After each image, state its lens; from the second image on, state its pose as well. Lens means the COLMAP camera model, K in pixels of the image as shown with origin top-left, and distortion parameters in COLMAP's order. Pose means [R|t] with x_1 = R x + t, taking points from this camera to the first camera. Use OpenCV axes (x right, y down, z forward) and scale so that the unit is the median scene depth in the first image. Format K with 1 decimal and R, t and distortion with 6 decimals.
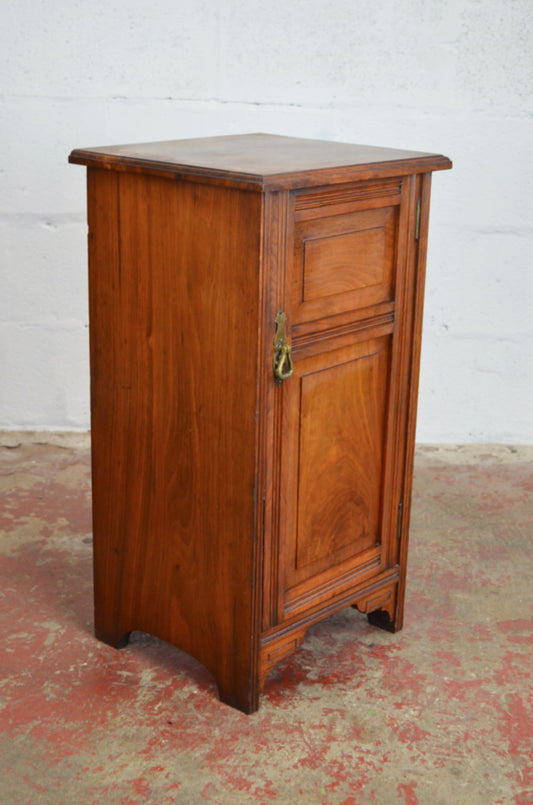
lens RADIAL K [[1290.1, 0, 264.1], [0, 1290.1, 403.2], [0, 0, 1]] dist [-0.017305, 0.030522]
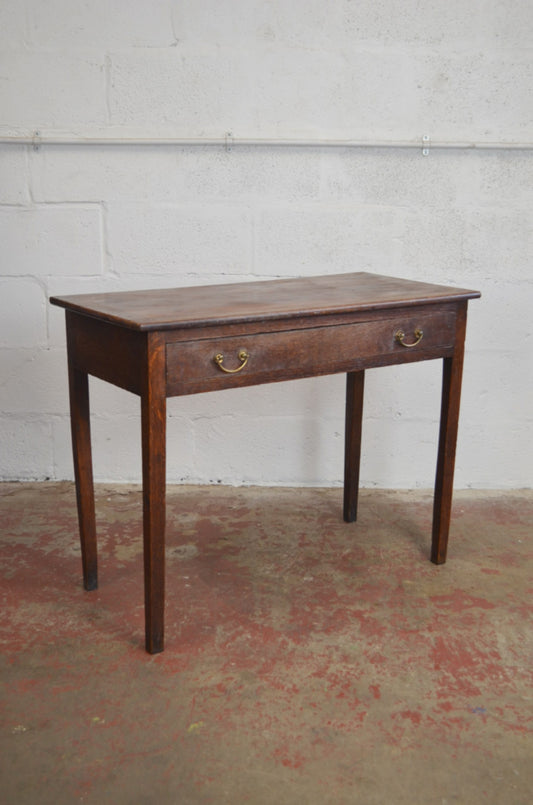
lens RADIAL K [[983.8, 0, 267.4], [0, 983.8, 401.6], [0, 0, 1]] dist [-0.007211, -0.016661]
pose [[0.999909, -0.011393, -0.007189, -0.016967], [0.010939, 0.998124, -0.060240, -0.006291], [0.007862, 0.060156, 0.998158, -0.303482]]
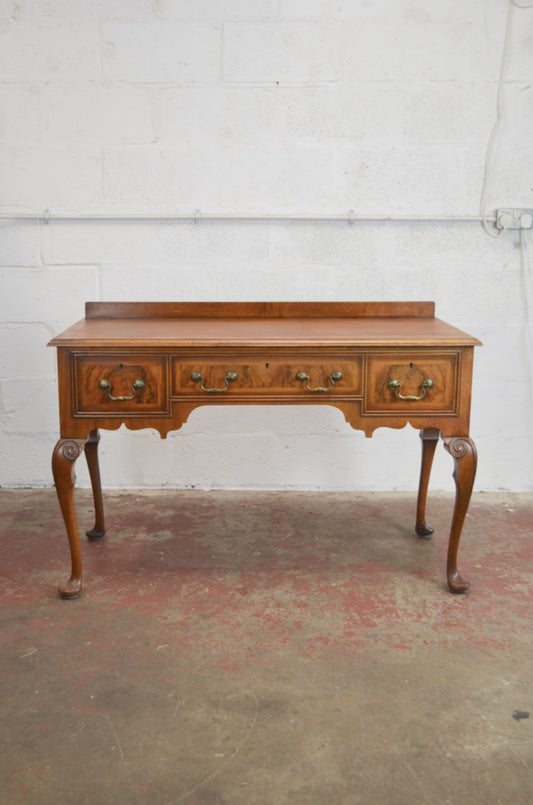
lens RADIAL K [[919.0, 0, 266.1], [0, 919.0, 402.8], [0, 0, 1]] dist [-0.013441, -0.005317]
pose [[0.999814, -0.019191, -0.001877, 0.057116], [0.018873, 0.993870, -0.108929, 0.074720], [0.003956, 0.108873, 0.994048, -0.603828]]
